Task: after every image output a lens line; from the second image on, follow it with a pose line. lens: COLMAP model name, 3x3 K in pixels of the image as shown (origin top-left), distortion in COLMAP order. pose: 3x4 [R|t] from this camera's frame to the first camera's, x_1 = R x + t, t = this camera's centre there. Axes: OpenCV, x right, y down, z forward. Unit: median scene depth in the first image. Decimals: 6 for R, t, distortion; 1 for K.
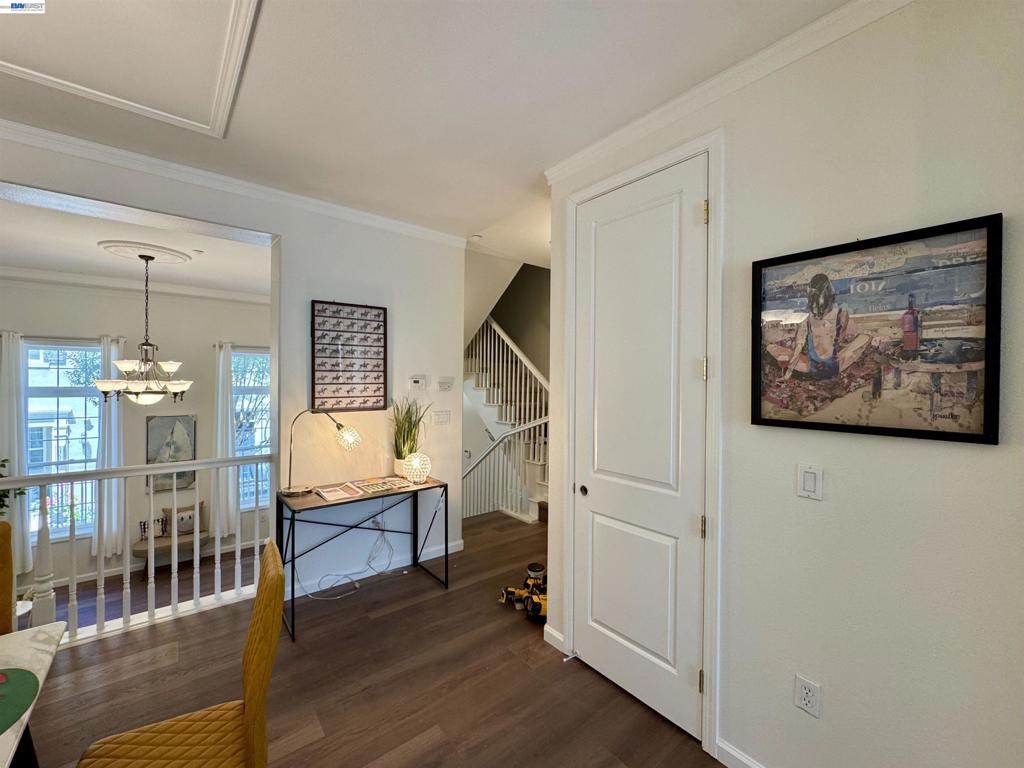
lens RADIAL K [[426.6, 0, 512.0], [0, 426.6, 384.0], [0, 0, 1]] dist [-0.002251, -0.000106]
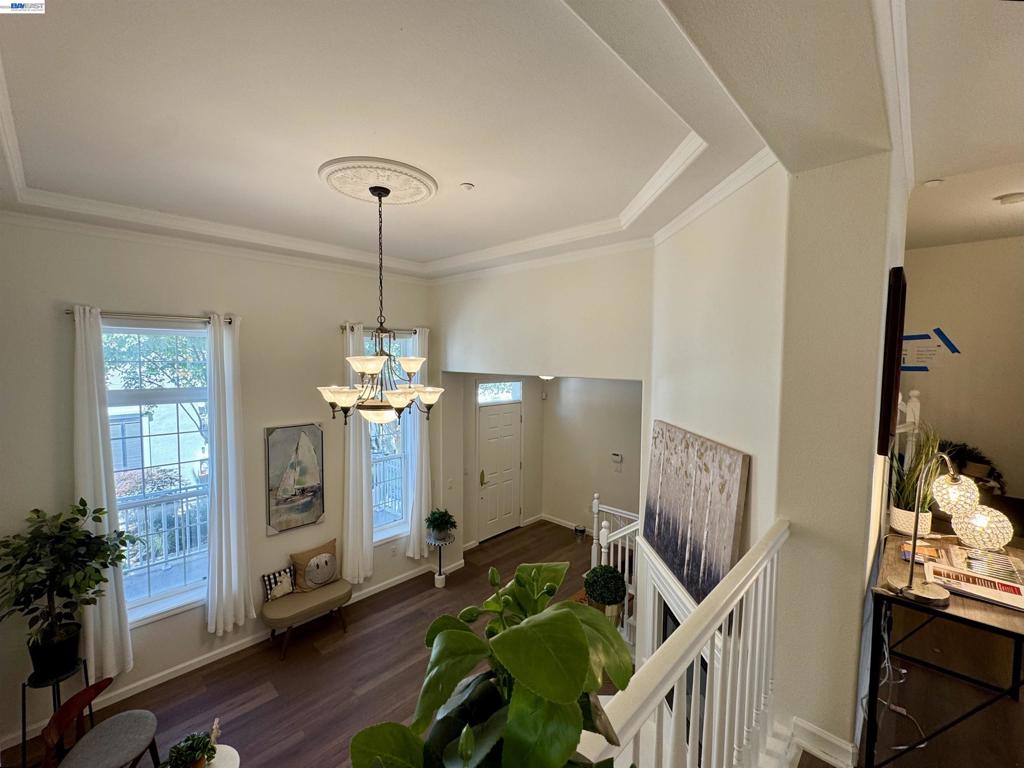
lens RADIAL K [[426.6, 0, 512.0], [0, 426.6, 384.0], [0, 0, 1]] dist [-0.002251, -0.000106]
pose [[0.991347, -0.003597, 0.131221, -0.977105], [-0.003496, 0.998547, 0.053779, -0.065037], [-0.131224, -0.053772, 0.989893, 0.452006]]
